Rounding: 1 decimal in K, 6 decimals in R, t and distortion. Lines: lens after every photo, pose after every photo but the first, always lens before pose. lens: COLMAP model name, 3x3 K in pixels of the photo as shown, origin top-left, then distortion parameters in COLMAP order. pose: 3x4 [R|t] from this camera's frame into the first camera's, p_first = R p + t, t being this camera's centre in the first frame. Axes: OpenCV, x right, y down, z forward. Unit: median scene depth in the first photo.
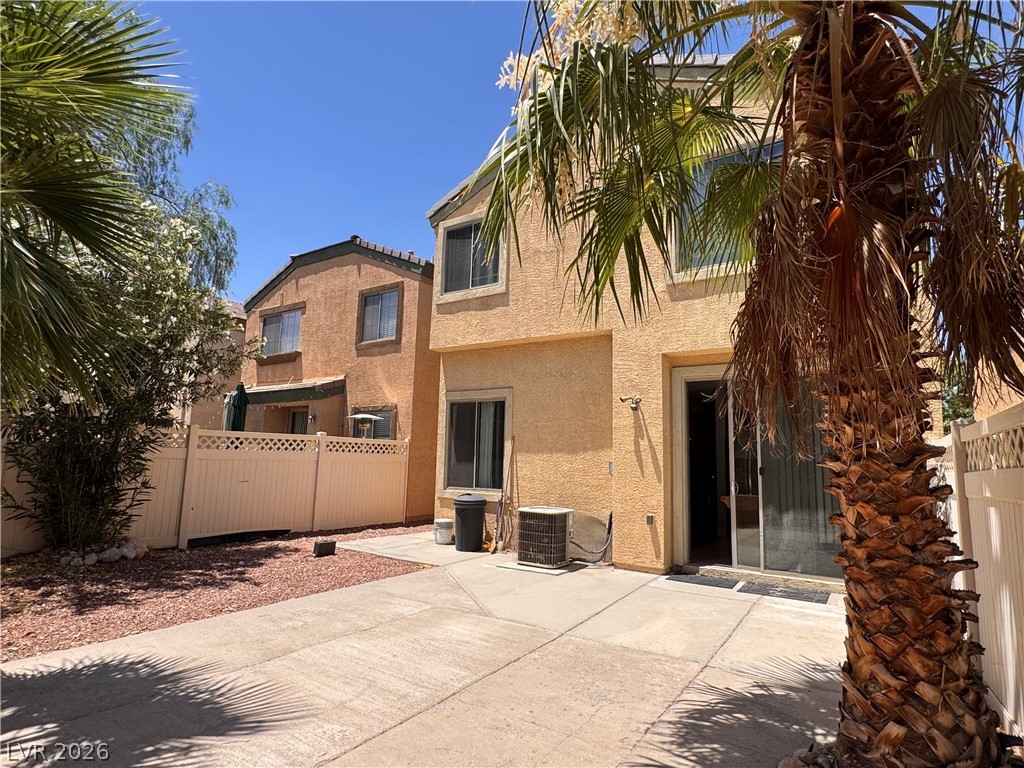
lens RADIAL K [[545.1, 0, 512.0], [0, 545.1, 384.0], [0, 0, 1]] dist [0.000970, -0.000236]
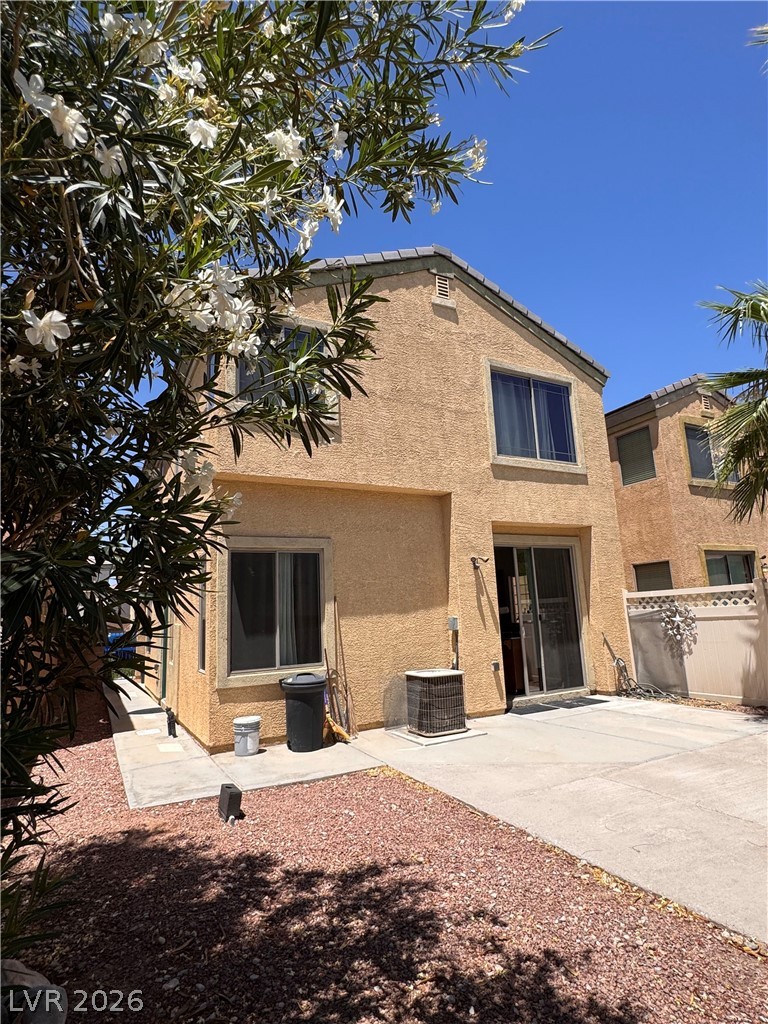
lens RADIAL K [[545.1, 0, 389.2], [0, 545.1, 517.1], [0, 0, 1]] dist [0.000970, -0.000236]
pose [[0.476058, 0.109606, 0.872557, -1.166008], [-0.058905, 0.993949, -0.092717, 0.078263], [-0.877439, -0.007259, 0.479634, 0.873196]]
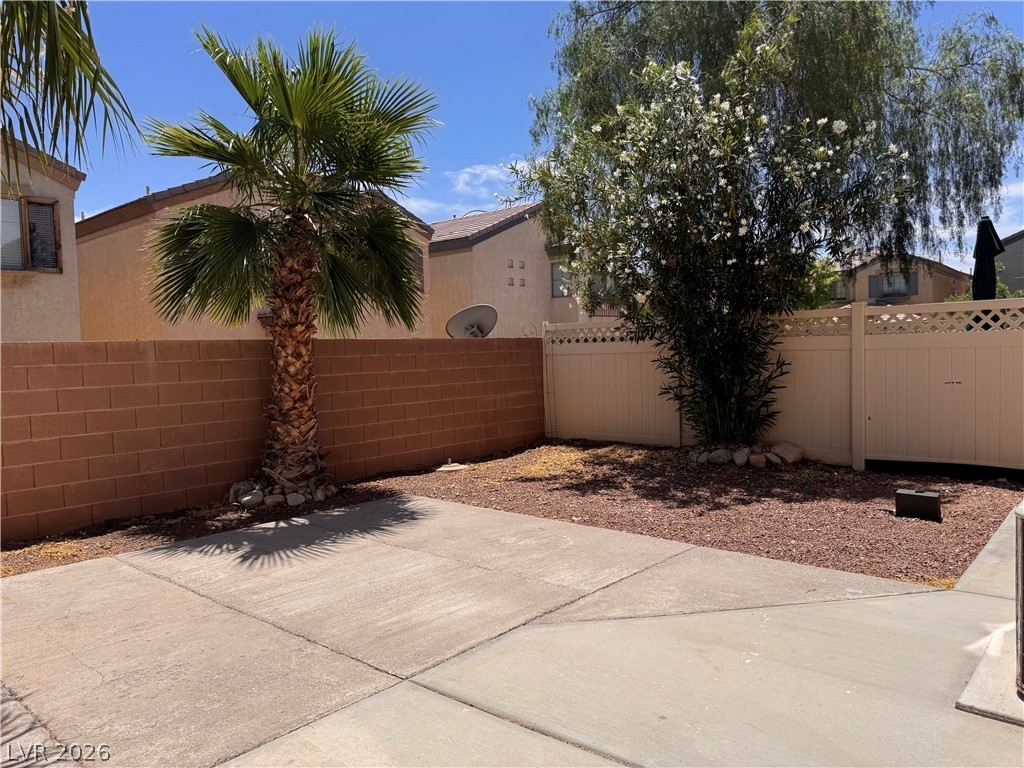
lens RADIAL K [[717.0, 0, 517.0], [0, 717.0, 386.8], [0, 0, 1]] dist [0.138299, -0.224822]
pose [[-0.142692, 0.026270, -0.989418, 0.658566], [0.162889, 0.986641, 0.002704, 0.171199], [0.976272, -0.160780, -0.145065, 1.080180]]
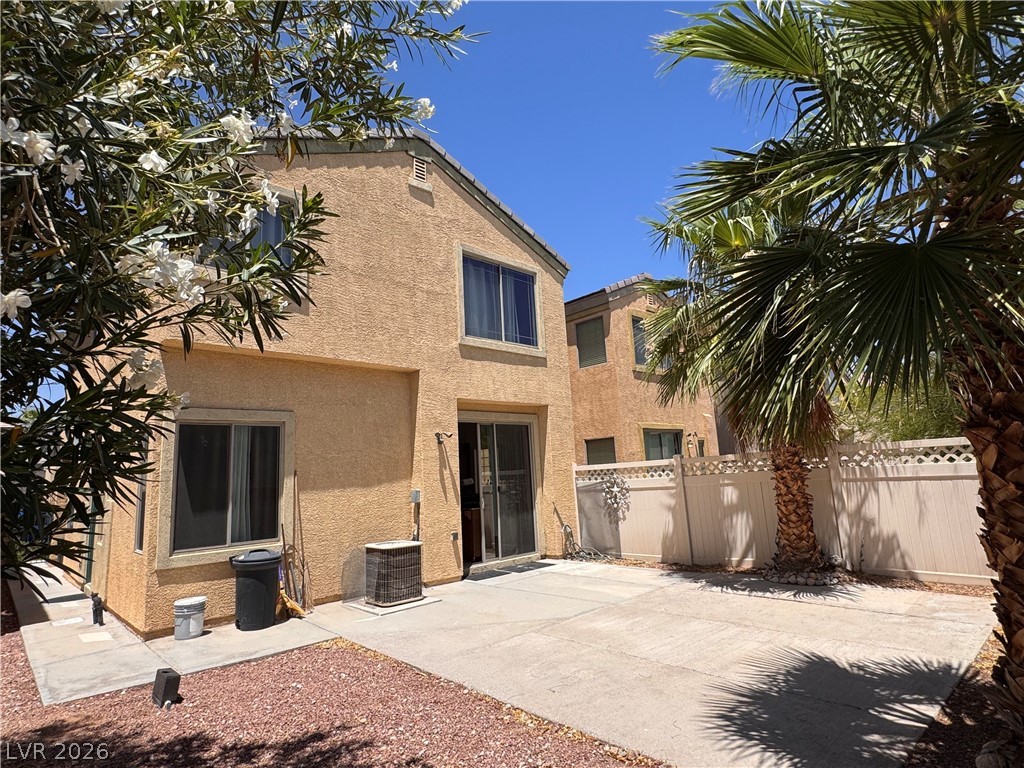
lens RADIAL K [[544.3, 0, 507.7], [0, 544.3, 385.1], [0, 0, 1]] dist [-0.000738, 0.000443]
pose [[0.234223, 0.125045, 0.964108, -1.220517], [-0.072056, 0.991199, -0.111053, 0.058688], [-0.969509, -0.043459, 0.241172, 0.819039]]
